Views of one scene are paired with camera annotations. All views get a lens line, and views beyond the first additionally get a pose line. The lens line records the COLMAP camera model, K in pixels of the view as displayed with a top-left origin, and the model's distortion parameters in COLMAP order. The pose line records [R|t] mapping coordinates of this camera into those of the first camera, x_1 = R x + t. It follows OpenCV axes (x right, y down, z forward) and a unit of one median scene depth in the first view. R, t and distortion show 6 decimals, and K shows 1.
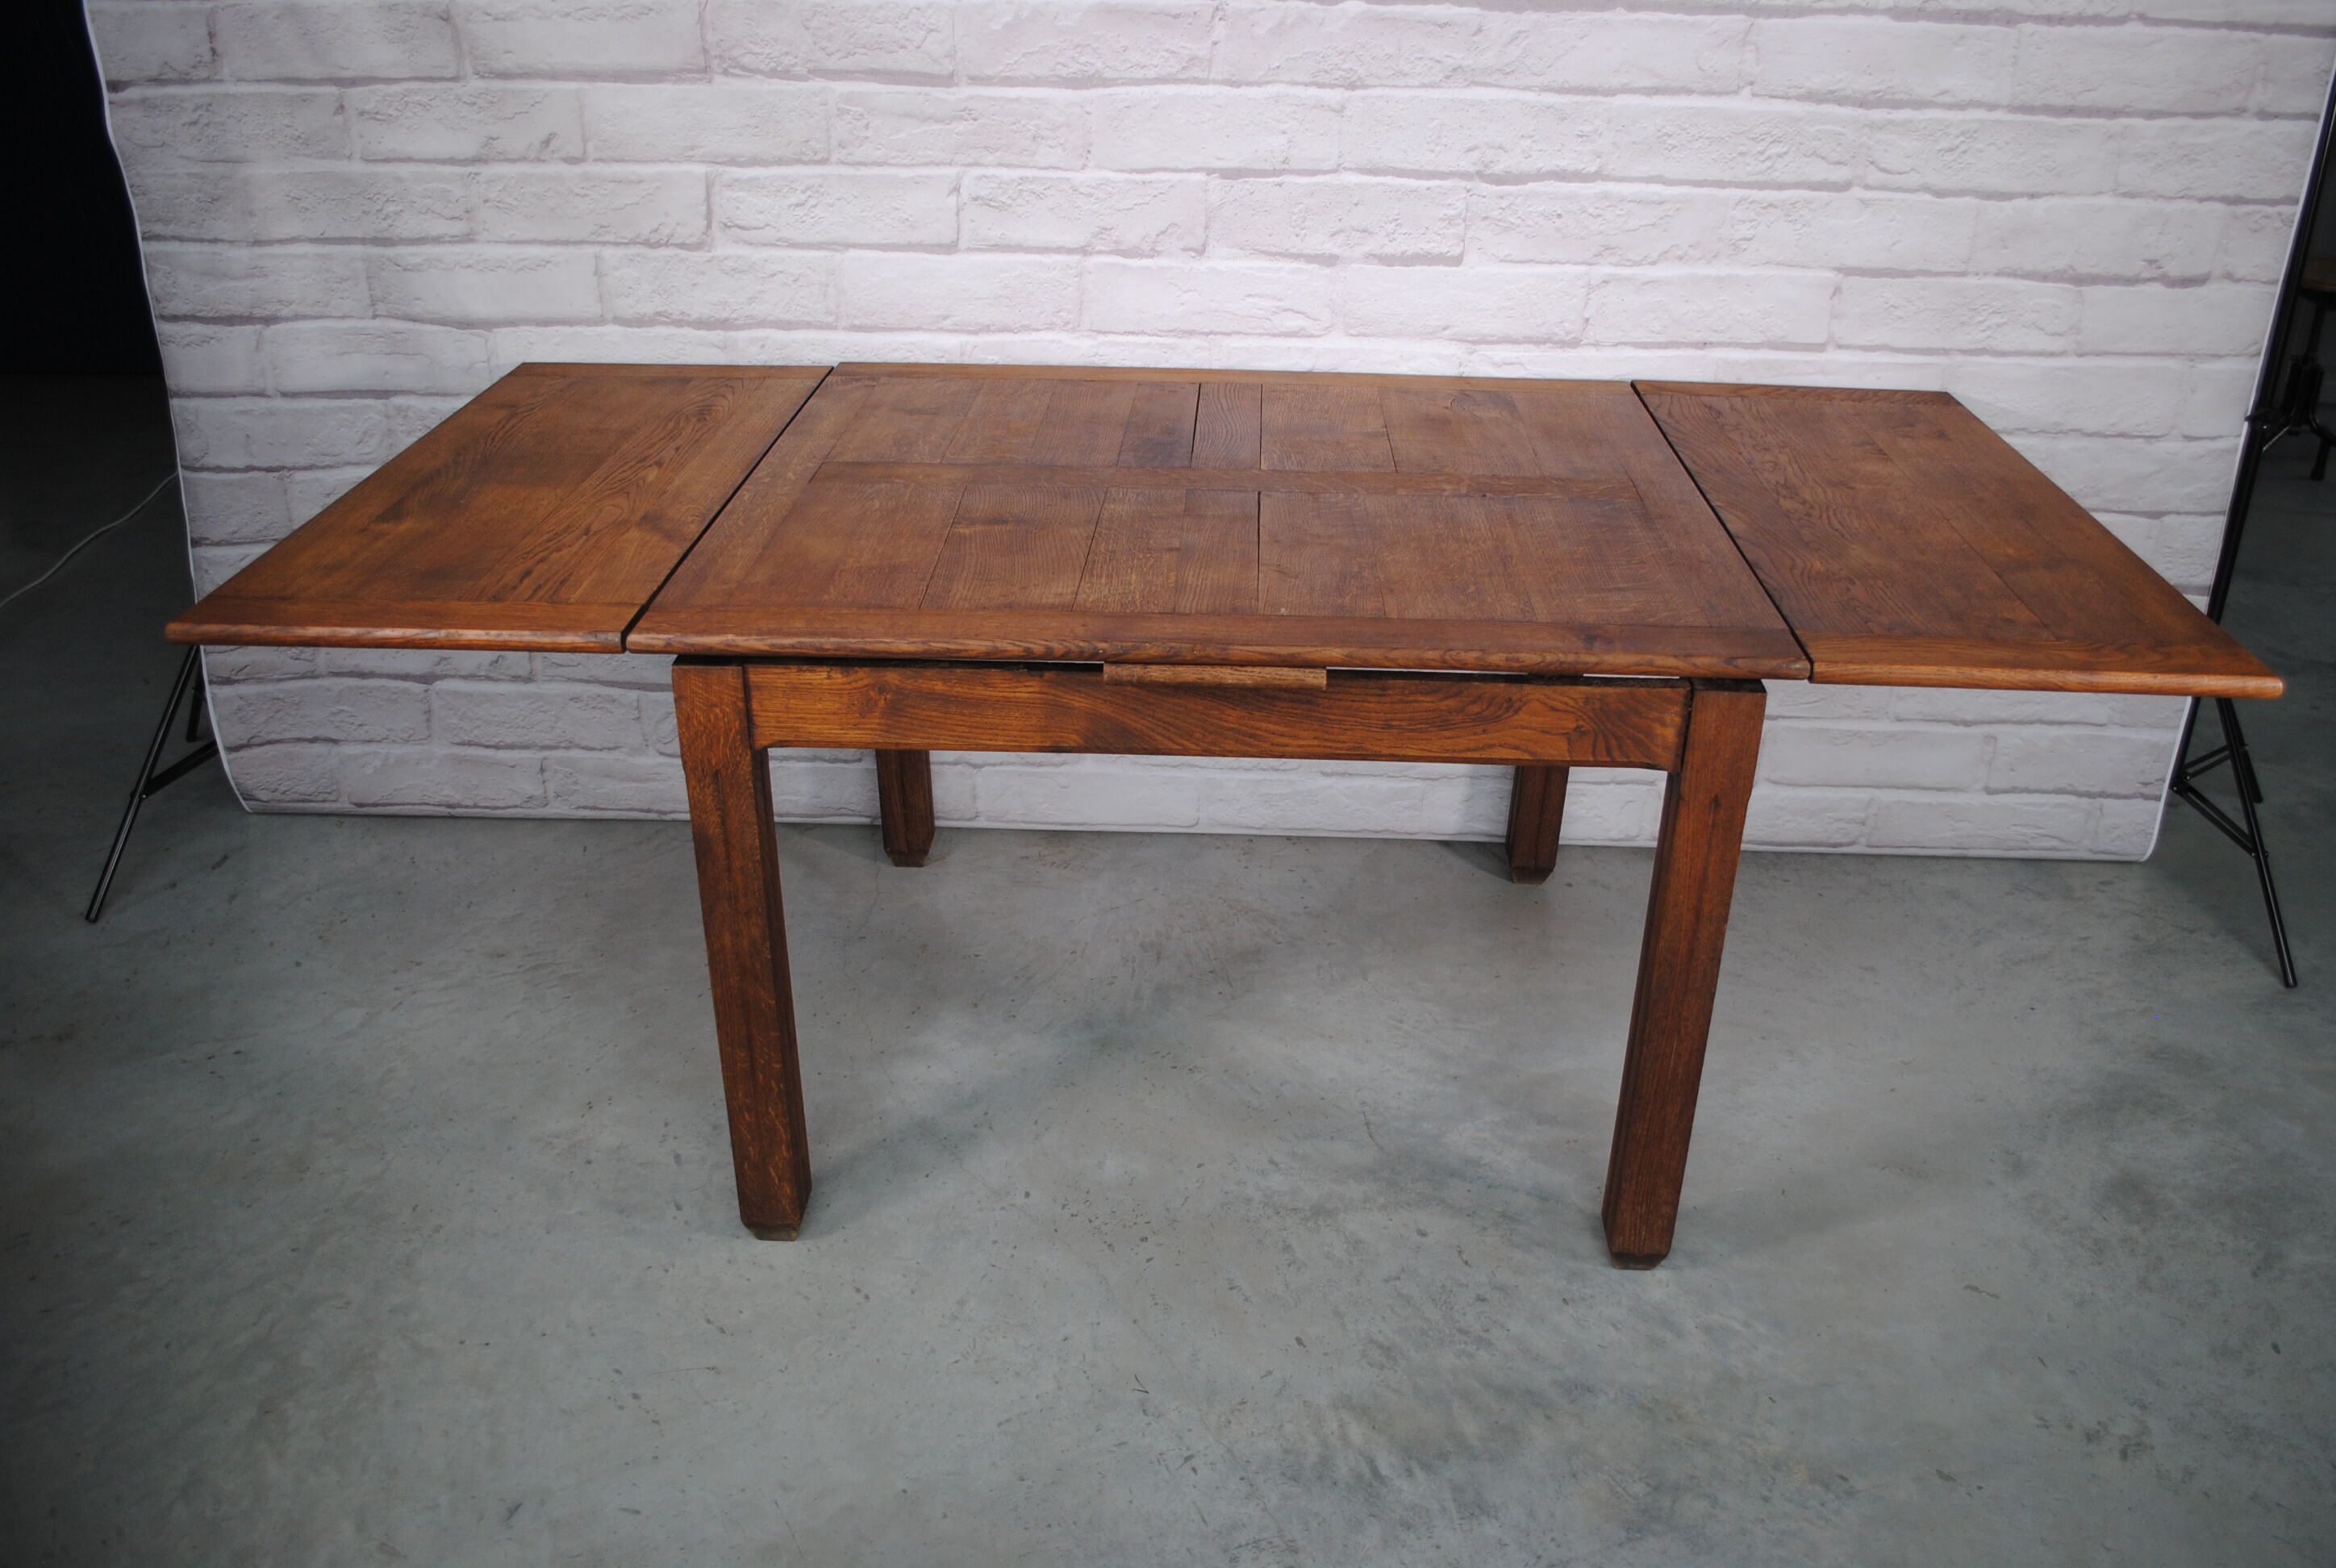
lens RADIAL K [[2057.6, 0, 1215.5], [0, 2057.6, 815.3], [0, 0, 1]] dist [-0.080985, 0.008425]
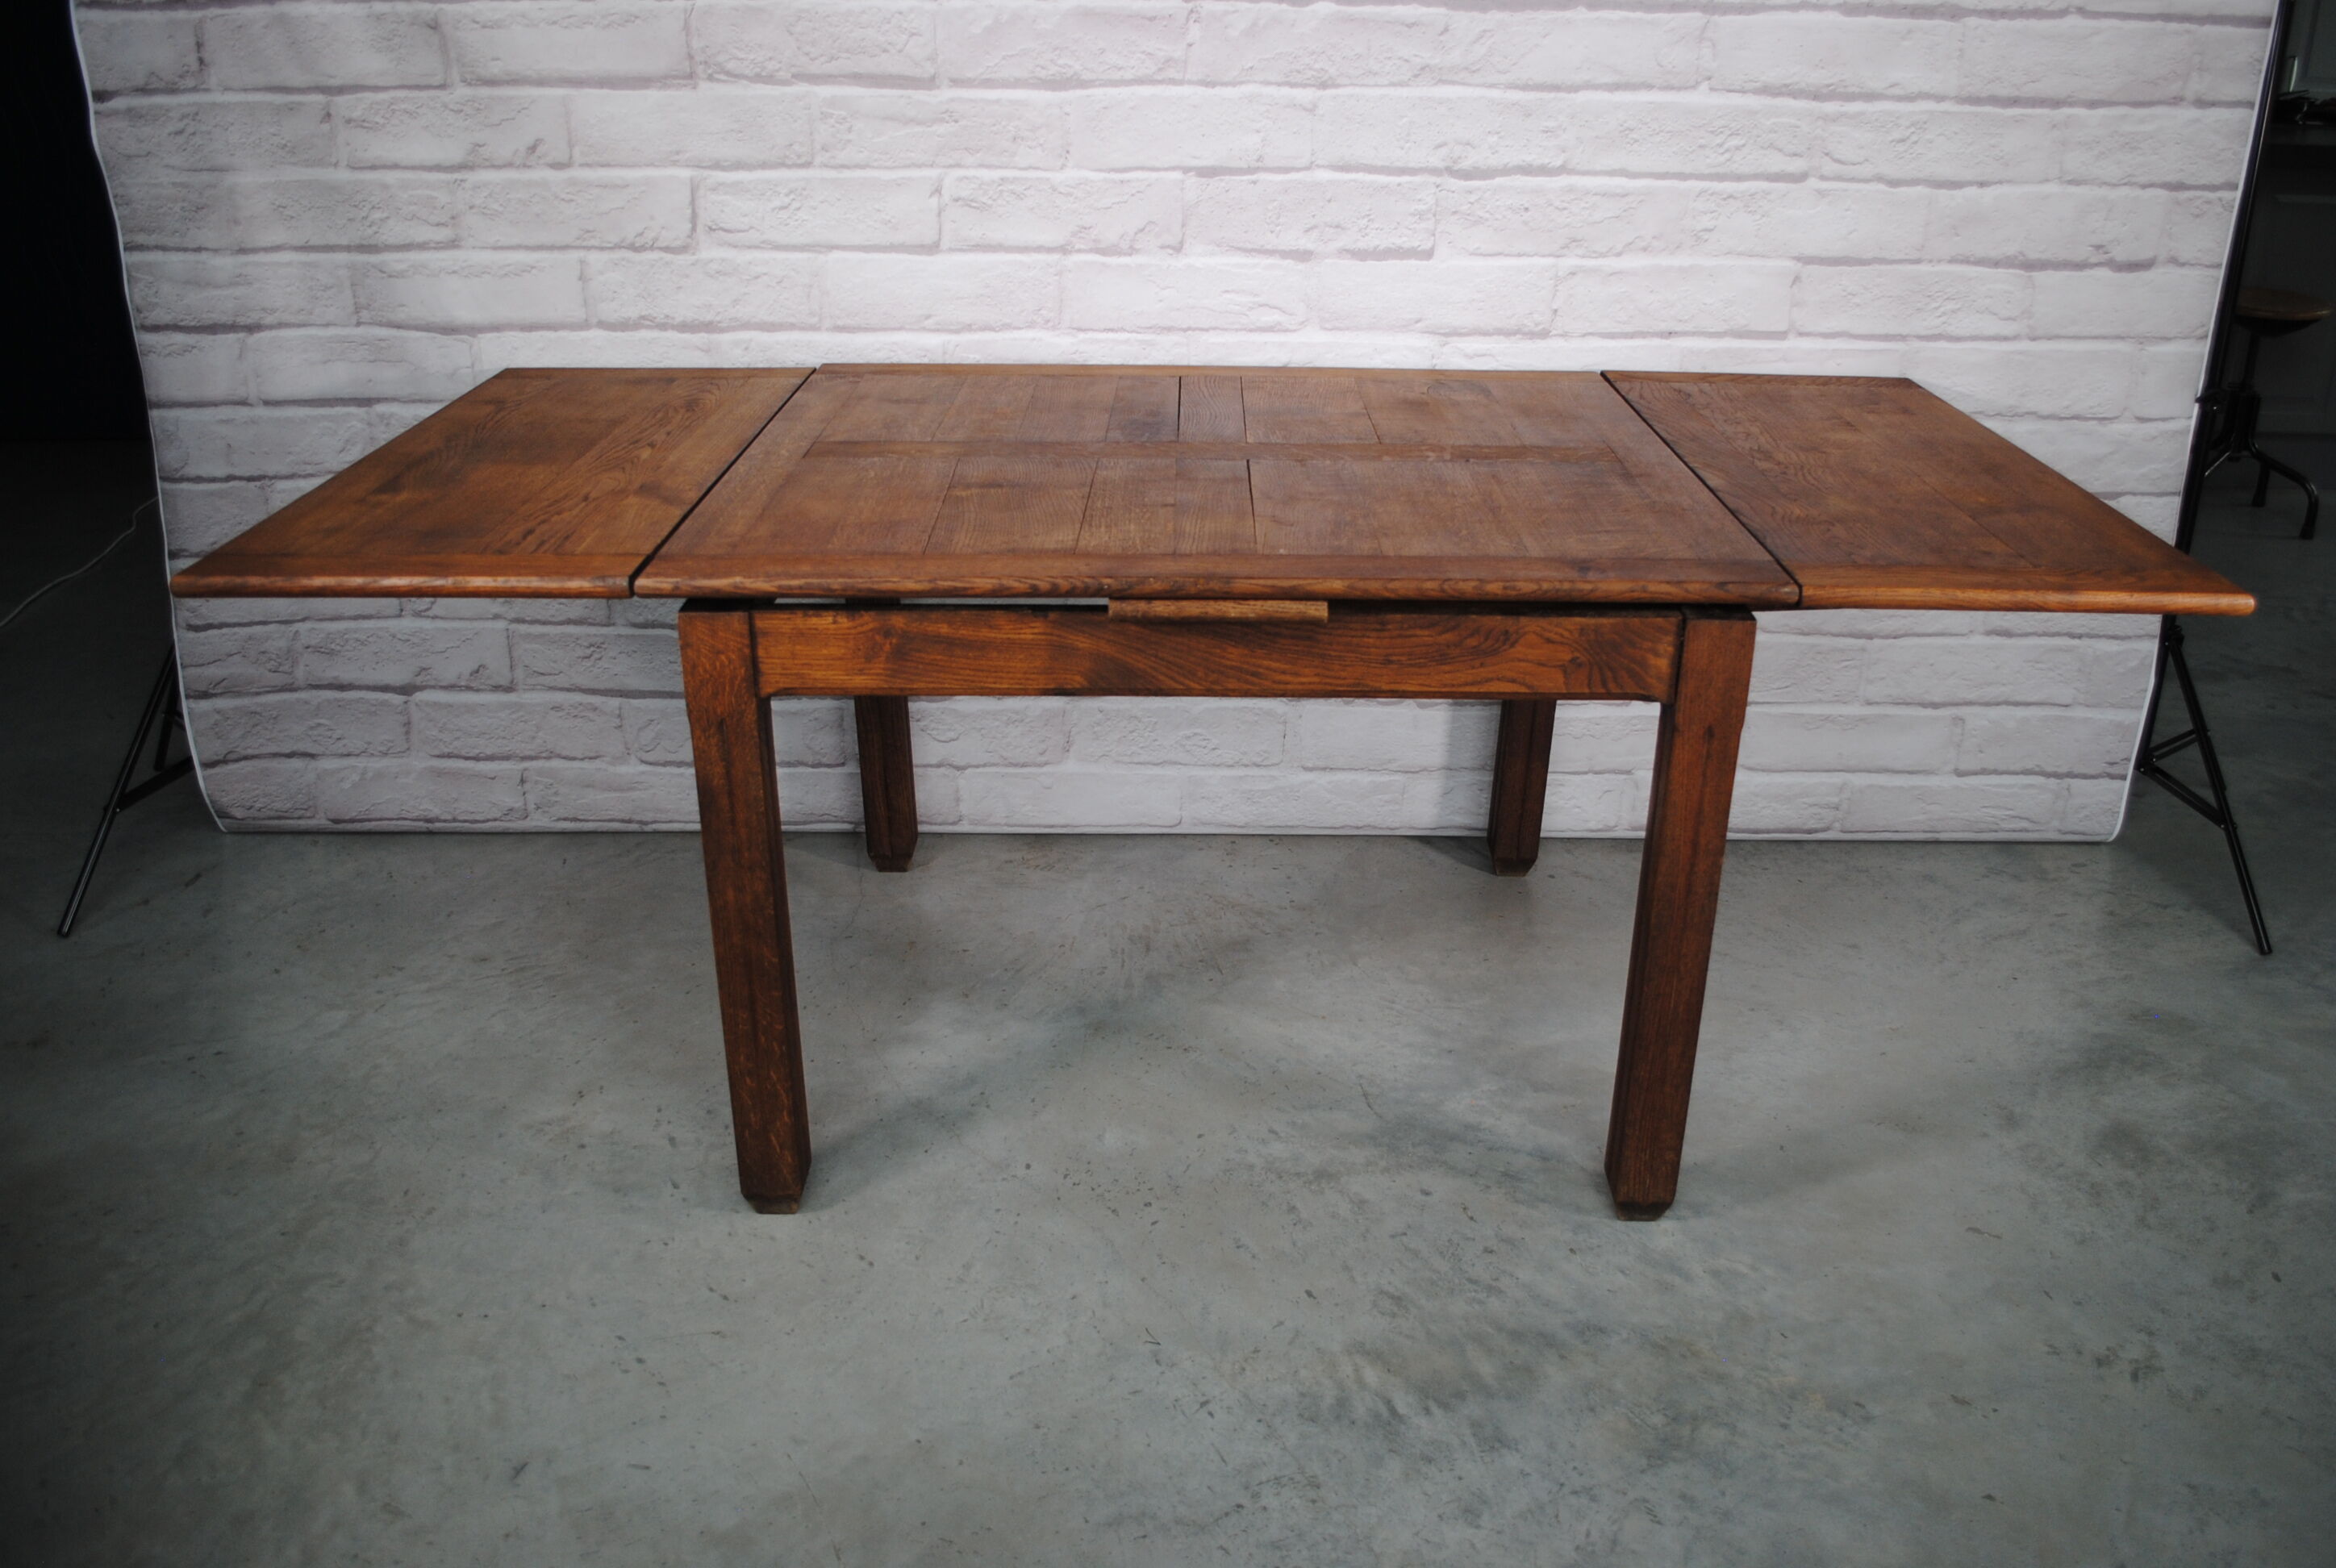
lens RADIAL K [[2057.6, 0, 1223.3], [0, 2057.6, 805.0], [0, 0, 1]] dist [-0.080985, 0.008425]
pose [[0.999327, -0.018847, 0.031460, -0.021963], [0.020583, 0.998230, -0.055803, 0.058975], [-0.030353, 0.056413, 0.997946, -0.004561]]
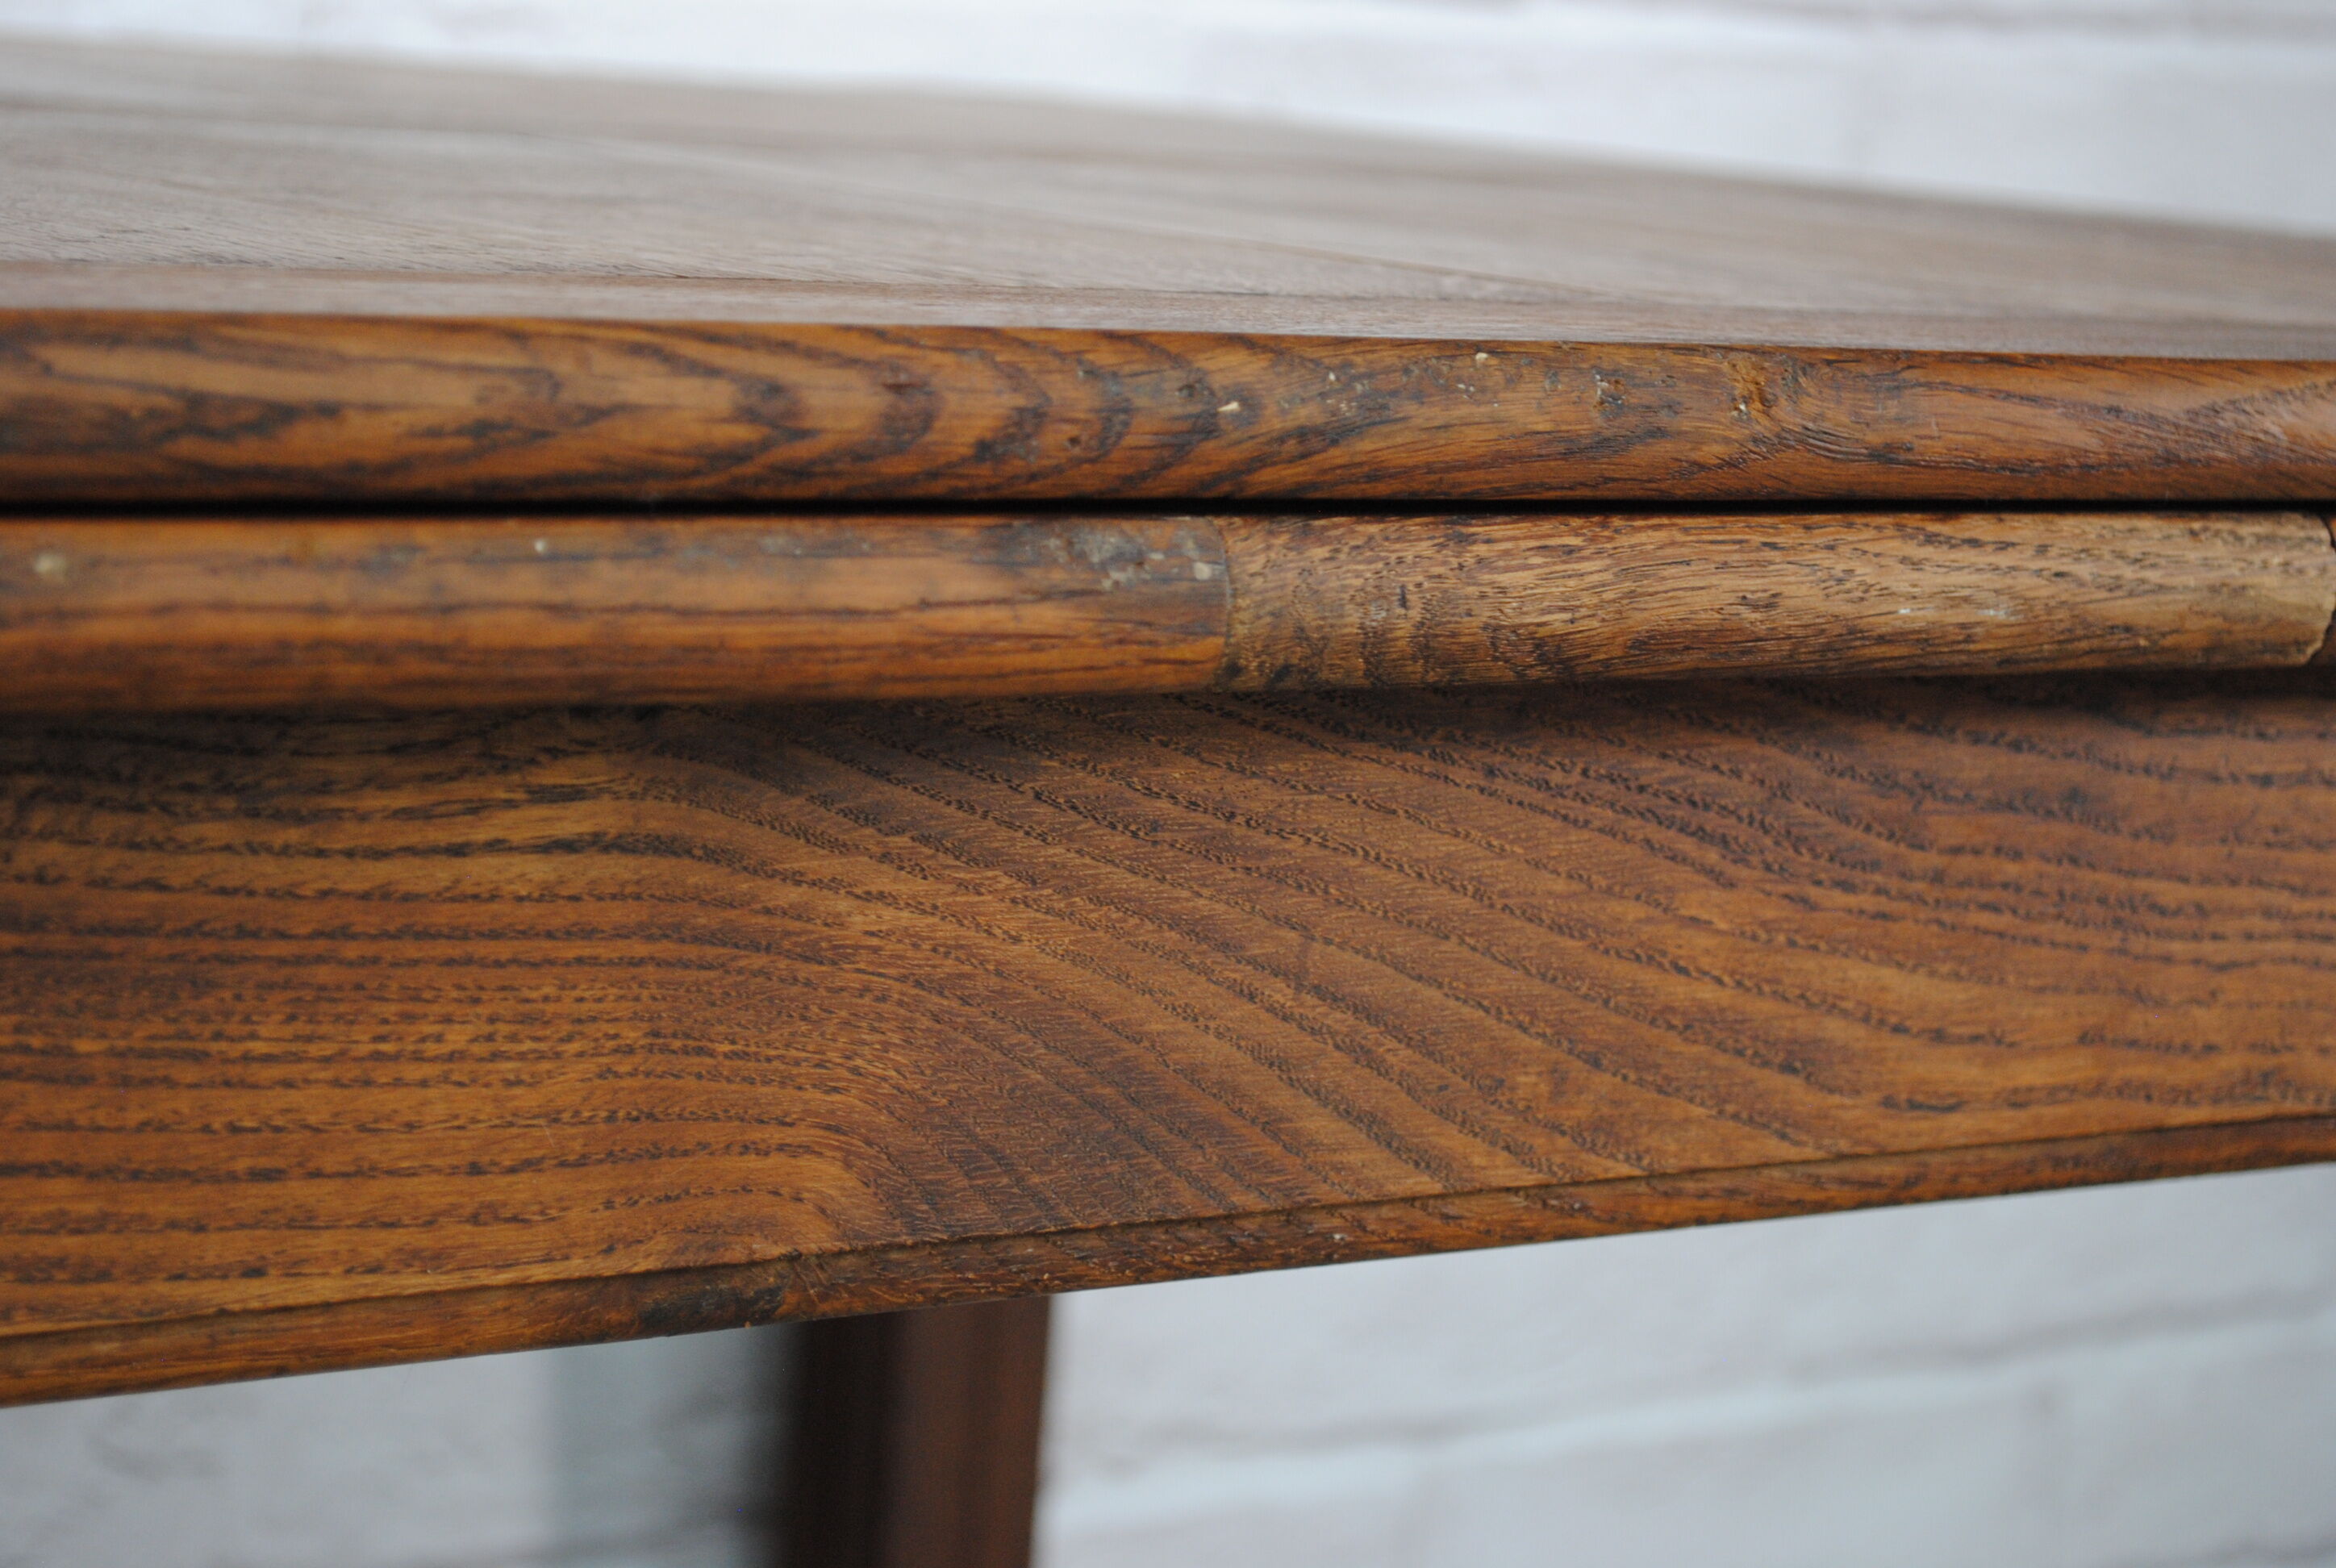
lens RADIAL K [[5151.5, 0, 1168.5], [0, 5151.5, 784.1], [0, 0, 1]] dist [0.065561, 0.000000]
pose [[0.800059, -0.048200, 0.597982, -0.183451], [0.219100, 0.951390, -0.216454, 0.011624], [-0.558481, 0.304194, 0.771729, 0.516186]]
